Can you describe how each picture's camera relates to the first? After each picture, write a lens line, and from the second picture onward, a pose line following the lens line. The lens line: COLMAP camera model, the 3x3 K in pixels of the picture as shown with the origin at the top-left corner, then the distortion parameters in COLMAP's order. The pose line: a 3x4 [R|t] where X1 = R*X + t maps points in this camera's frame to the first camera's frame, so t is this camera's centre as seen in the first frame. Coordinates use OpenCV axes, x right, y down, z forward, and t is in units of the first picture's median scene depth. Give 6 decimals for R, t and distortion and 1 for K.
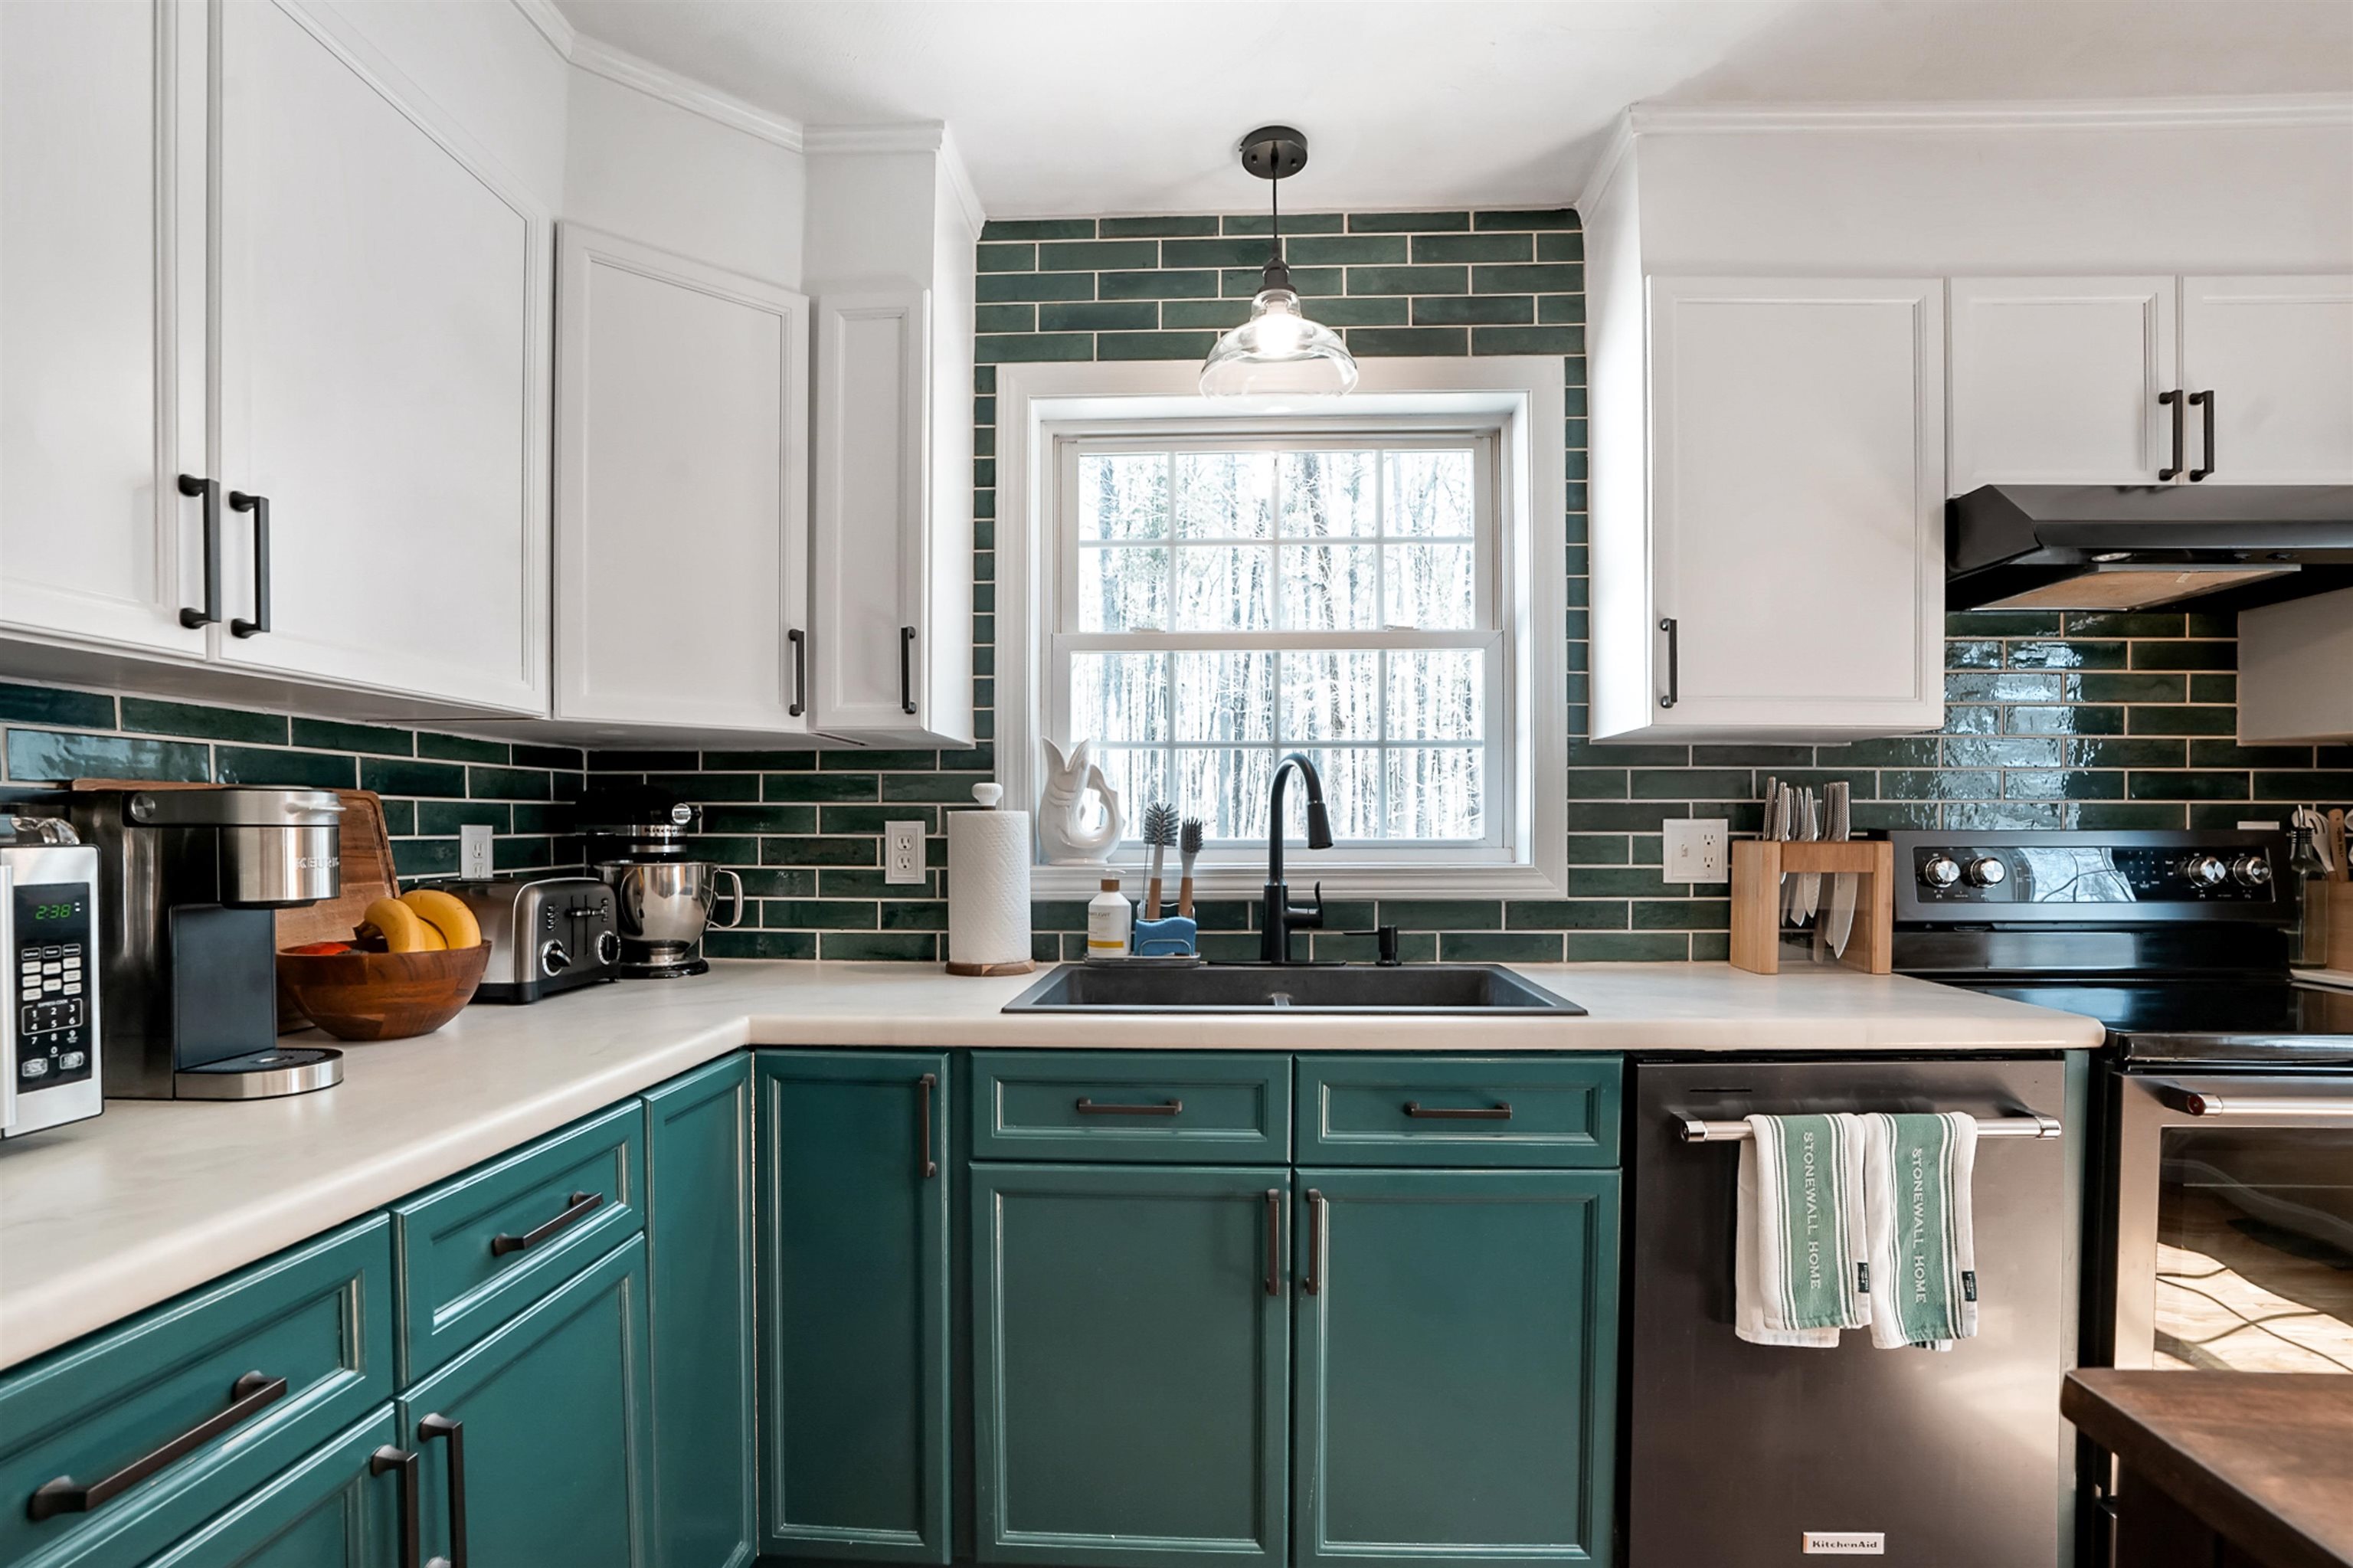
lens RADIAL K [[1112.1, 0, 1182.4], [0, 1112.1, 845.3], [0, 0, 1]] dist [-0.069270, 0.027787]
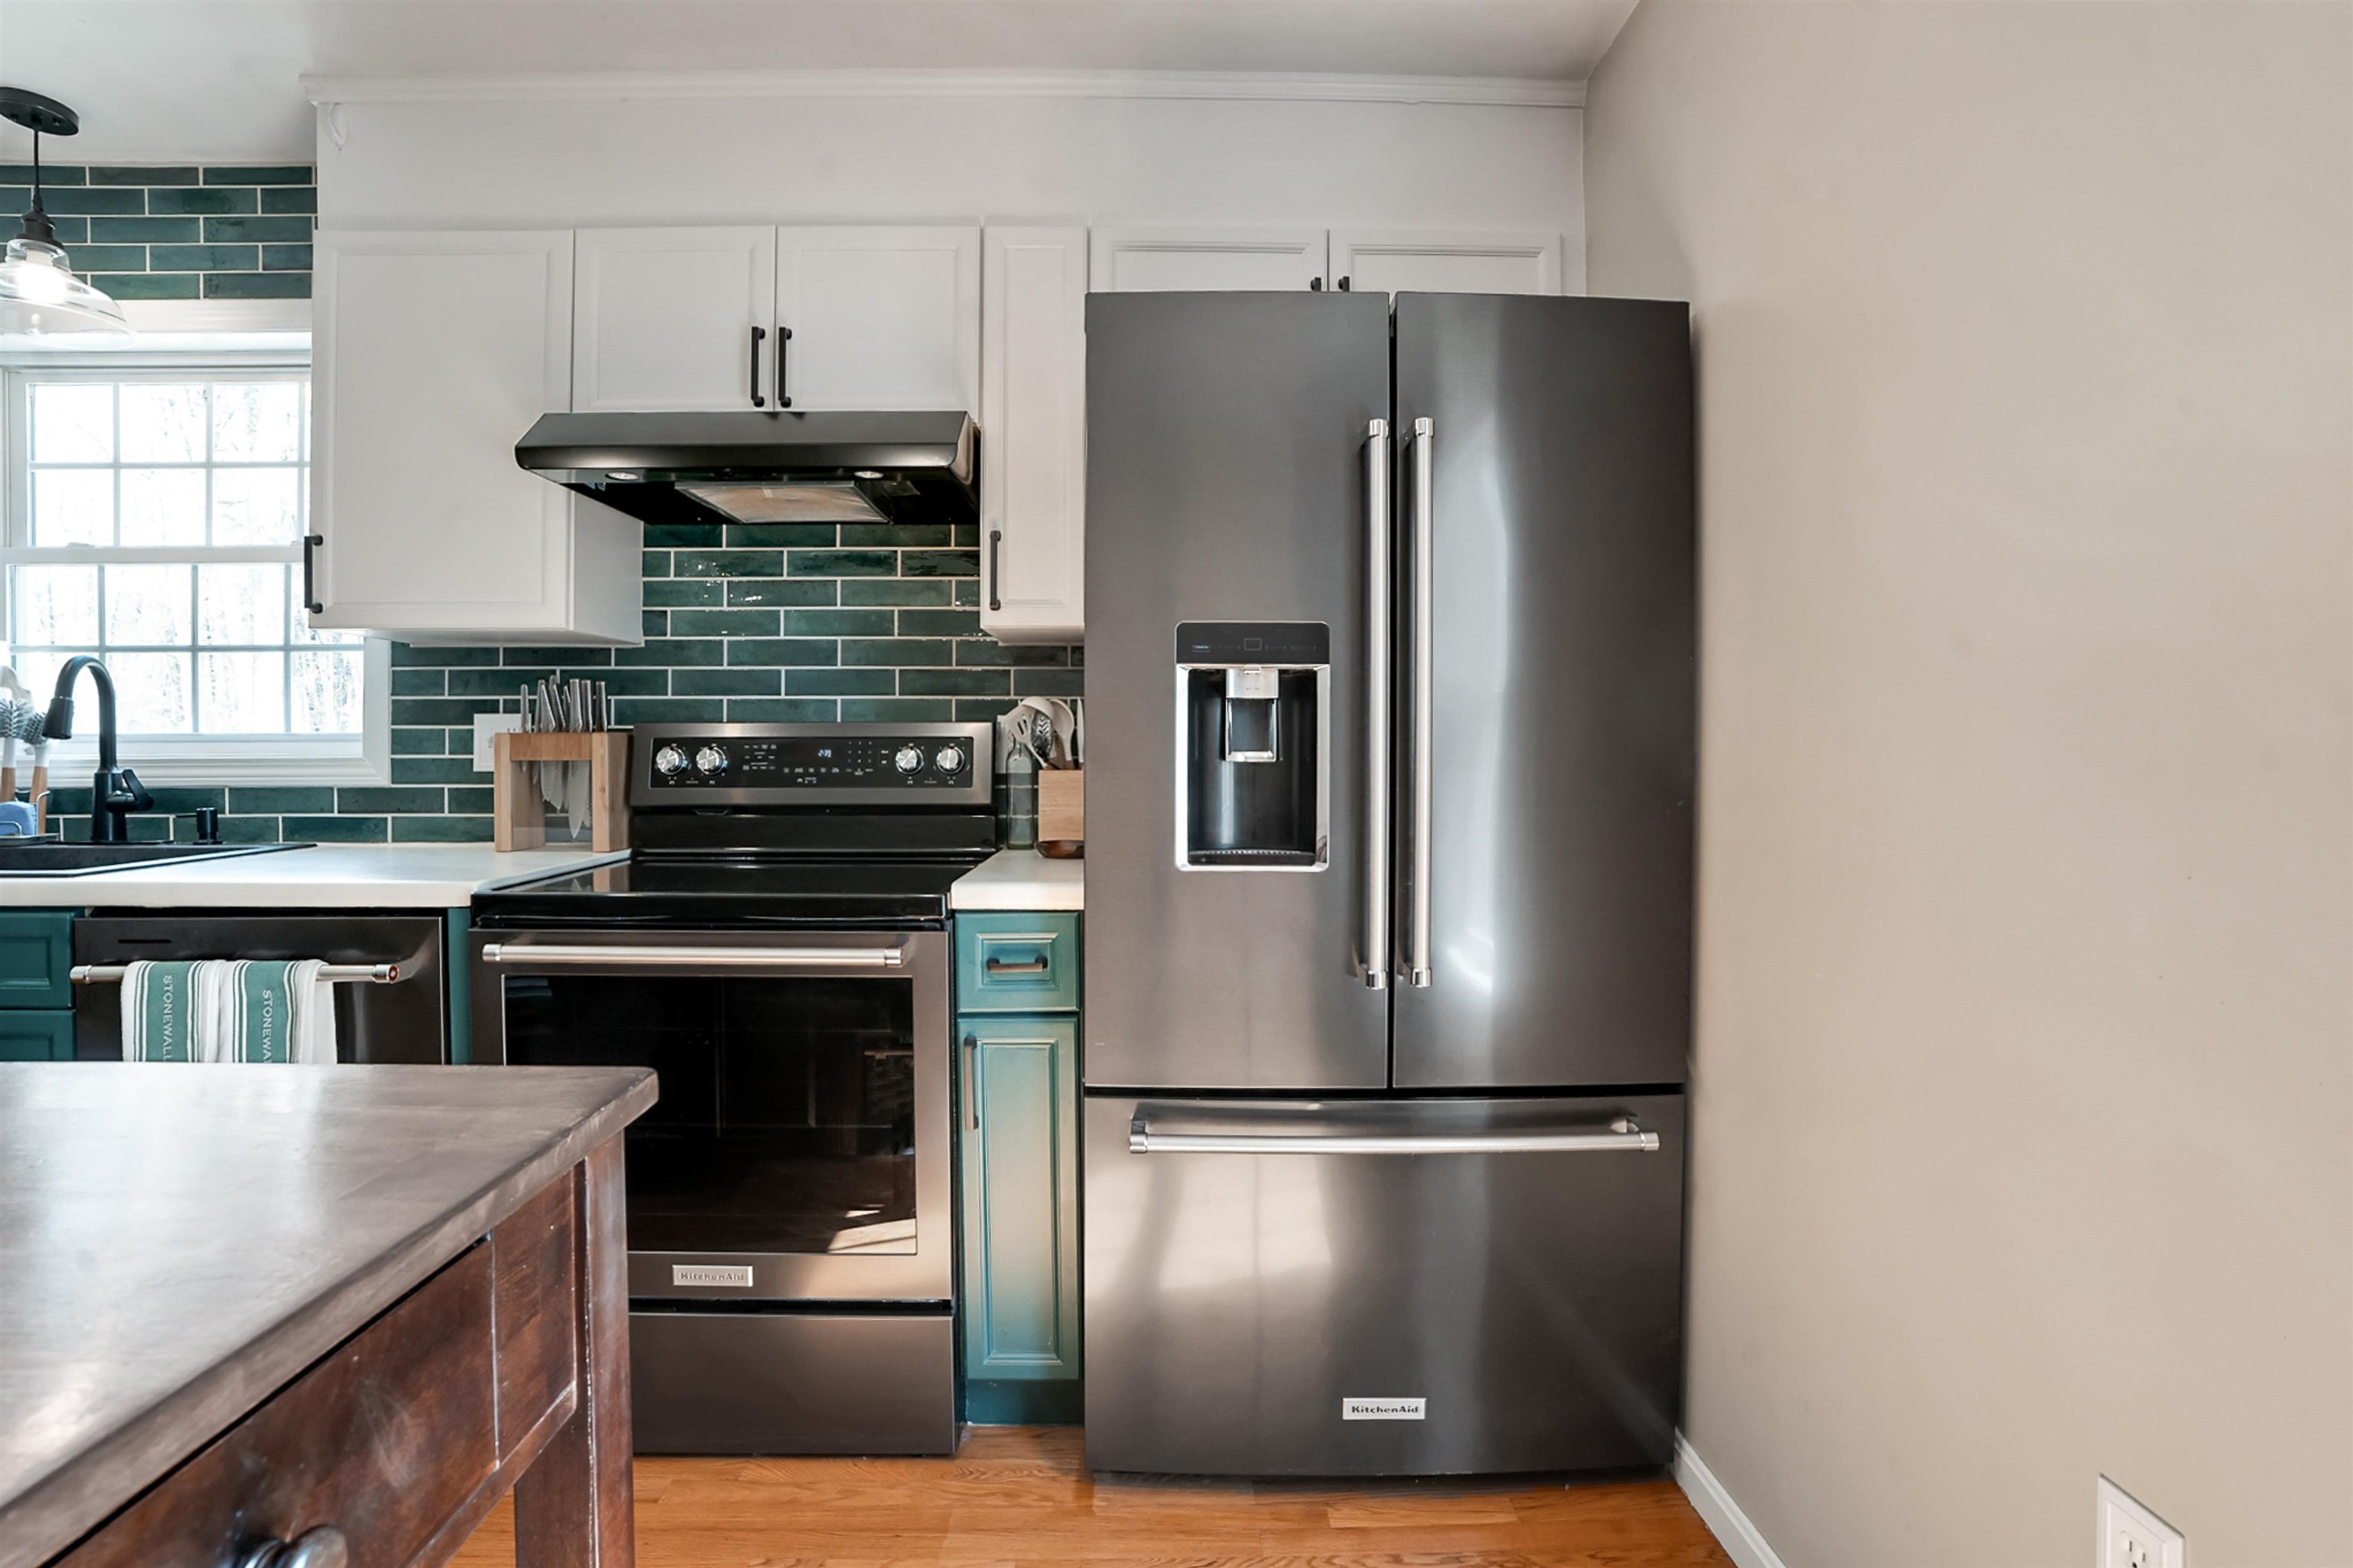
lens RADIAL K [[1122.9, 0, 1170.6], [0, 1122.9, 757.1], [0, 0, 1]] dist [-0.070805, 0.028068]
pose [[0.997772, -0.001700, 0.066689, 1.120336], [0.001782, 0.999998, -0.001172, 0.023313], [-0.066687, 0.001288, 0.997773, -0.161939]]
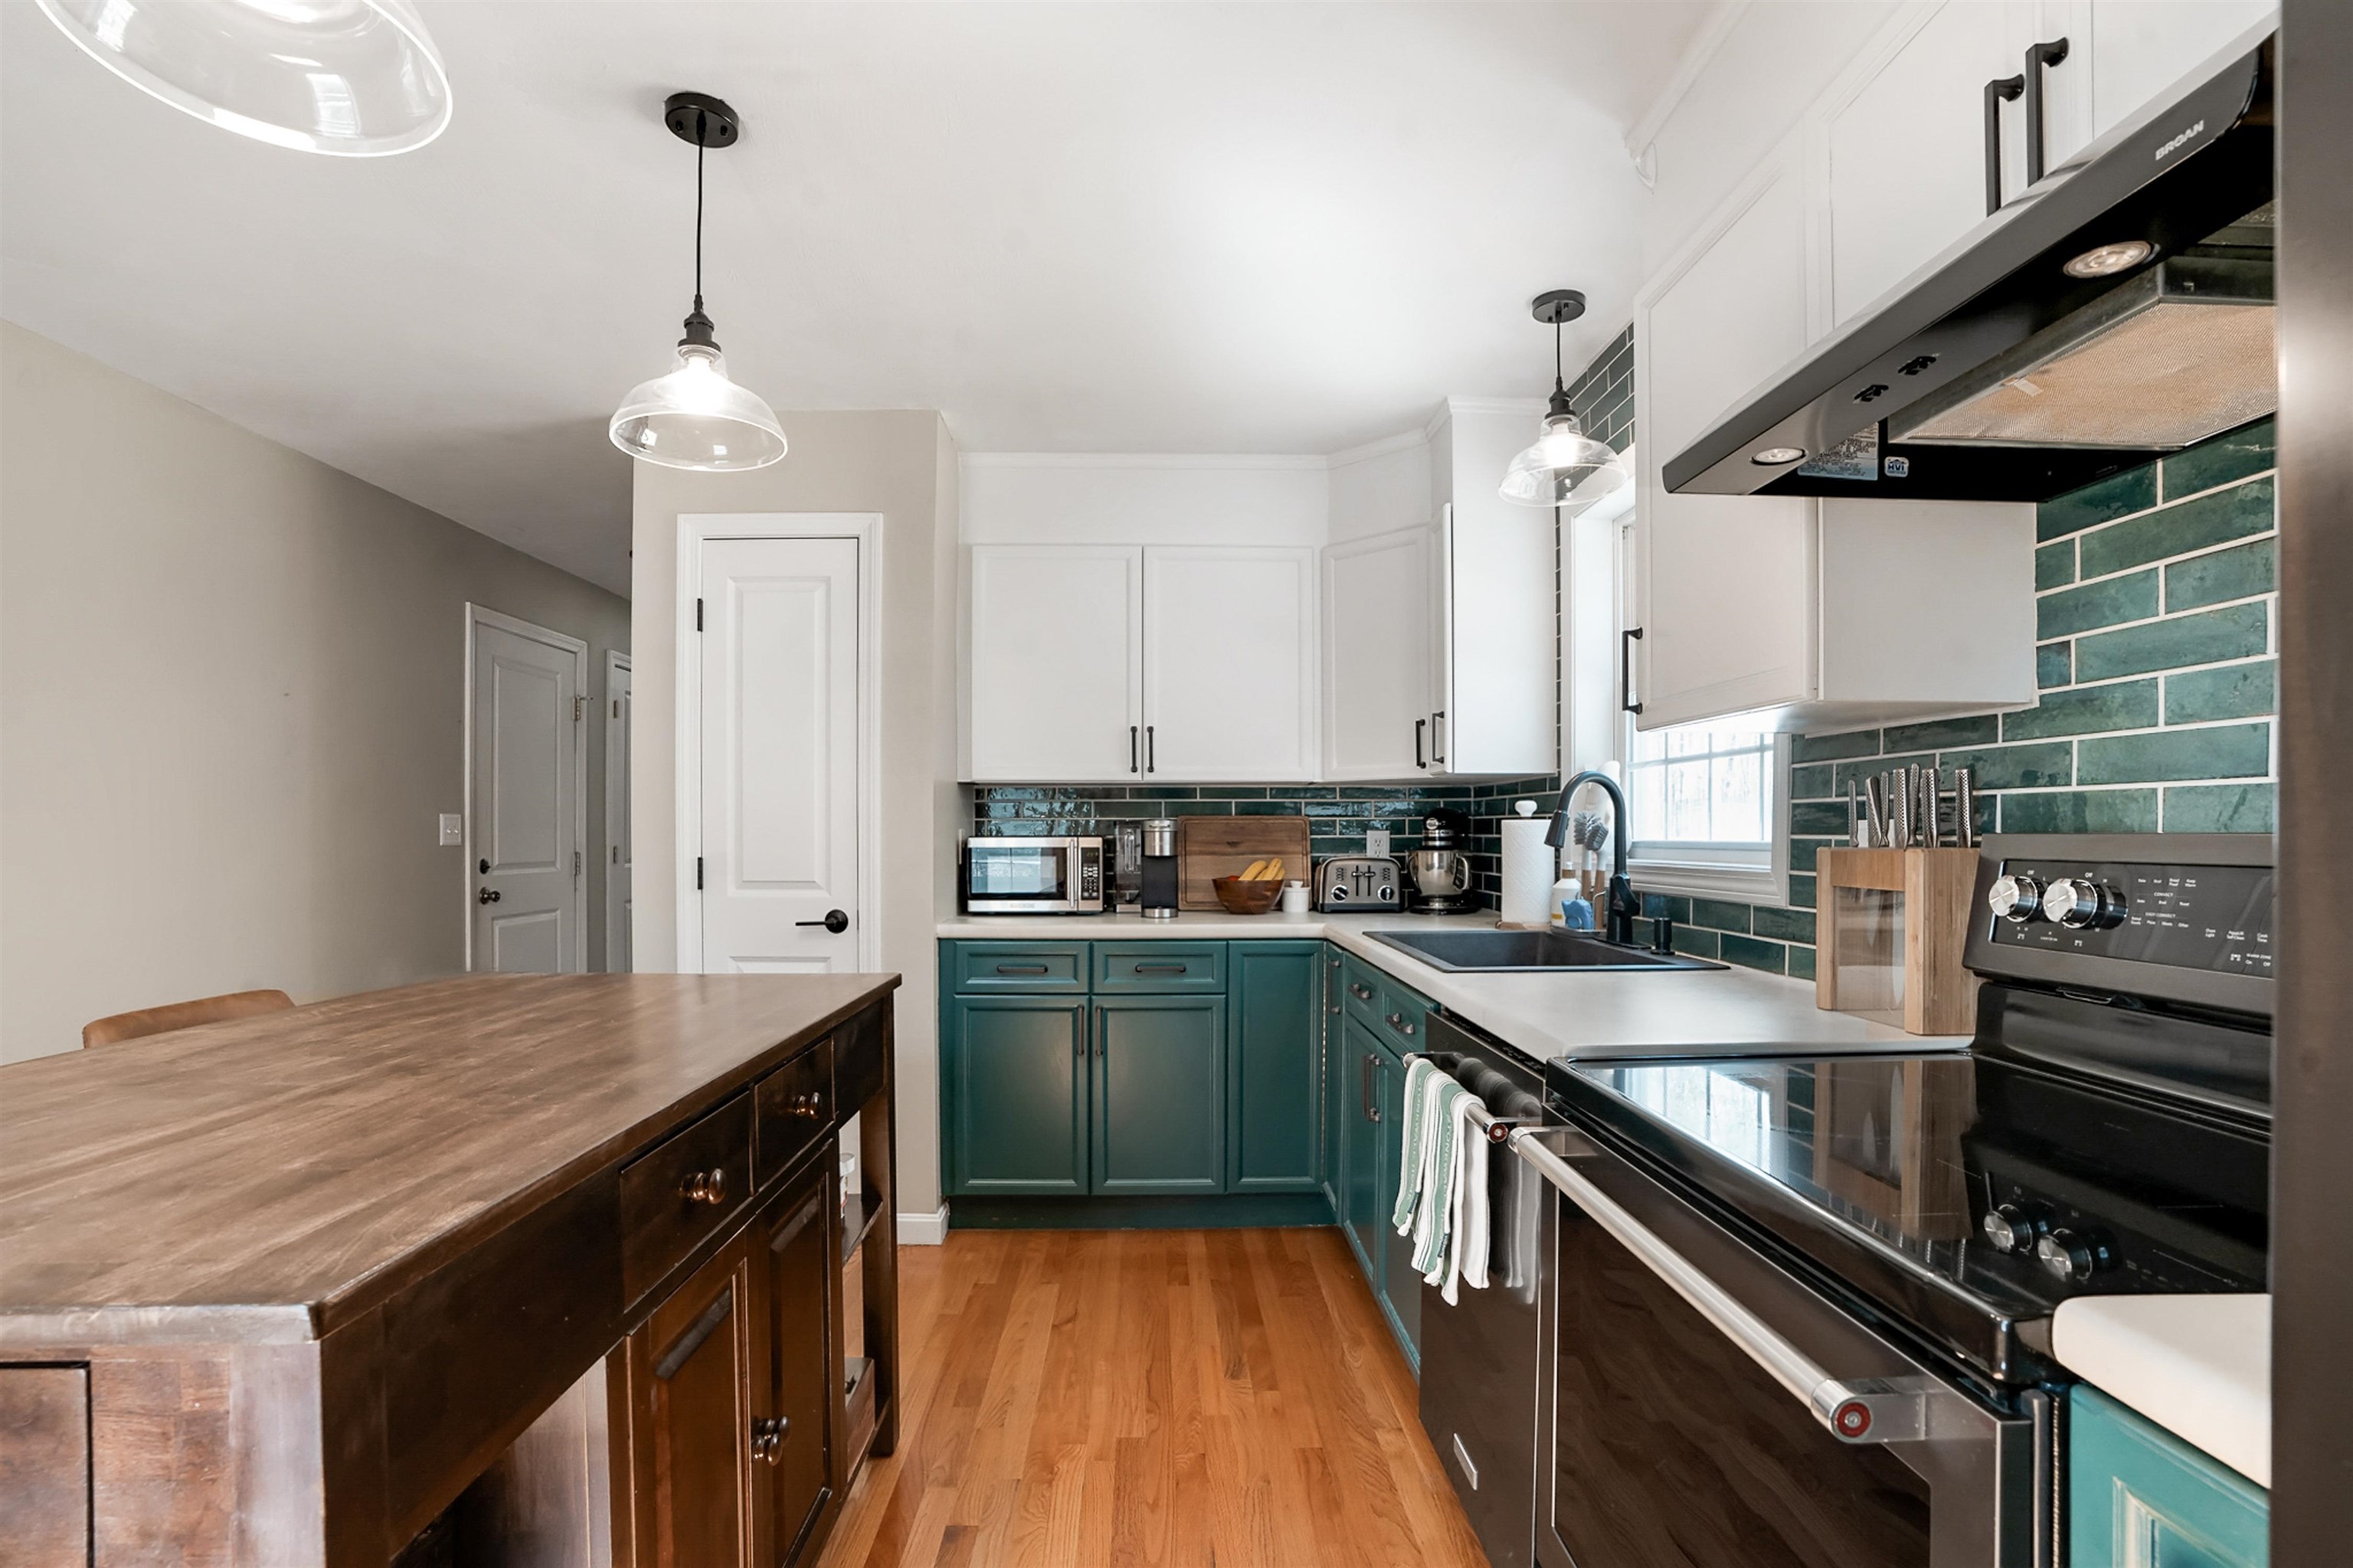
lens RADIAL K [[1112.1, 0, 1182.4], [0, 1112.1, 845.3], [0, 0, 1]] dist [-0.069270, 0.027787]
pose [[0.075851, 0.011302, -0.997055, 1.289023], [-0.013210, 0.999859, 0.010329, -0.006997], [0.997032, 0.012388, 0.075990, 0.446448]]
